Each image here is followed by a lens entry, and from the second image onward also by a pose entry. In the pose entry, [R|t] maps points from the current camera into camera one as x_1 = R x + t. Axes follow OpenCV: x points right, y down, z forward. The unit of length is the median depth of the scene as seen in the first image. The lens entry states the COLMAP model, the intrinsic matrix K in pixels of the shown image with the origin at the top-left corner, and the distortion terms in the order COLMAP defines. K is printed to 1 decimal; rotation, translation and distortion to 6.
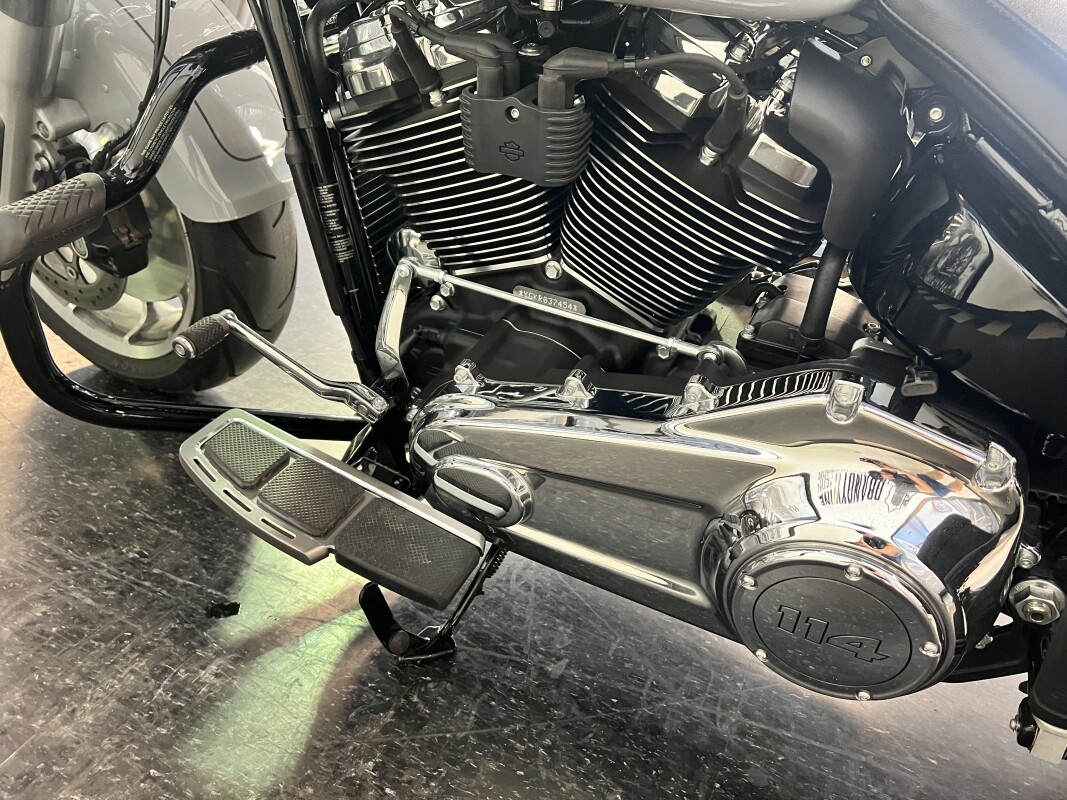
lens RADIAL K [[800.3, 0, 529.1], [0, 800.3, 395.8], [0, 0, 1]] dist [0.057068, -0.062646]
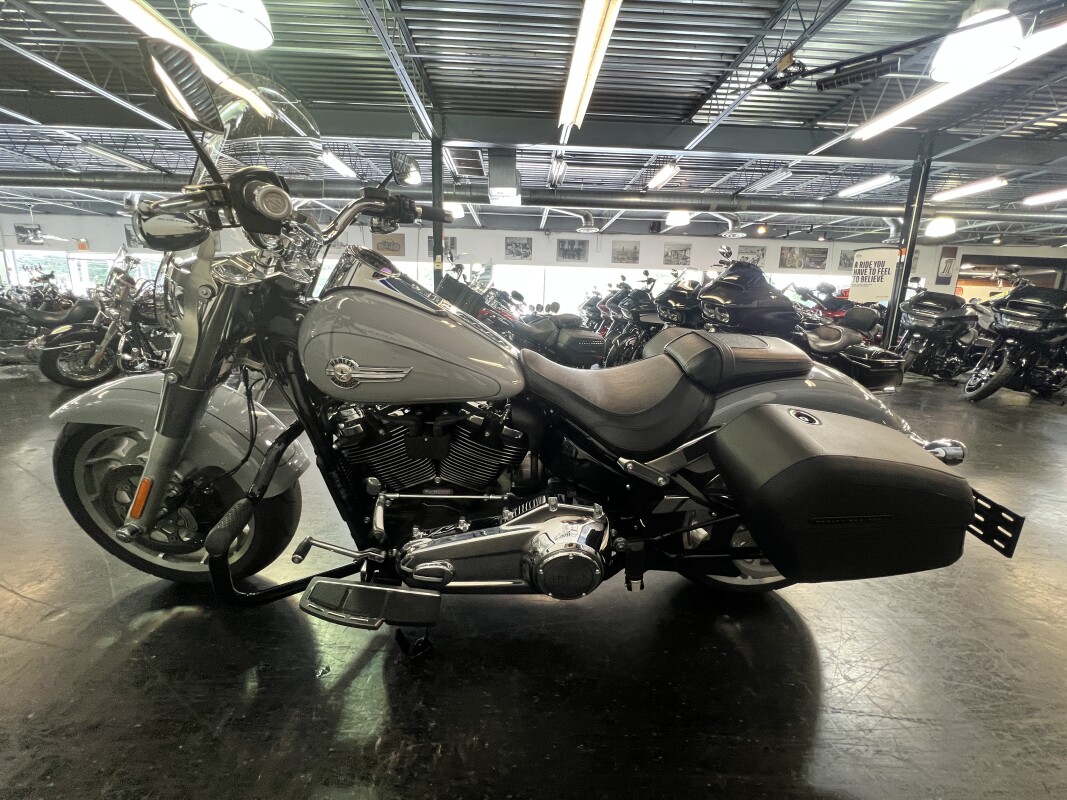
lens RADIAL K [[463.5, 0, 533.5], [0, 463.5, 400.0], [0, 0, 1]] dist [-0.000771, -0.000151]
pose [[0.885834, -0.209869, 0.413828, -0.295215], [0.274095, 0.956306, -0.101742, -0.186978], [-0.374394, 0.203555, 0.904652, -0.603631]]
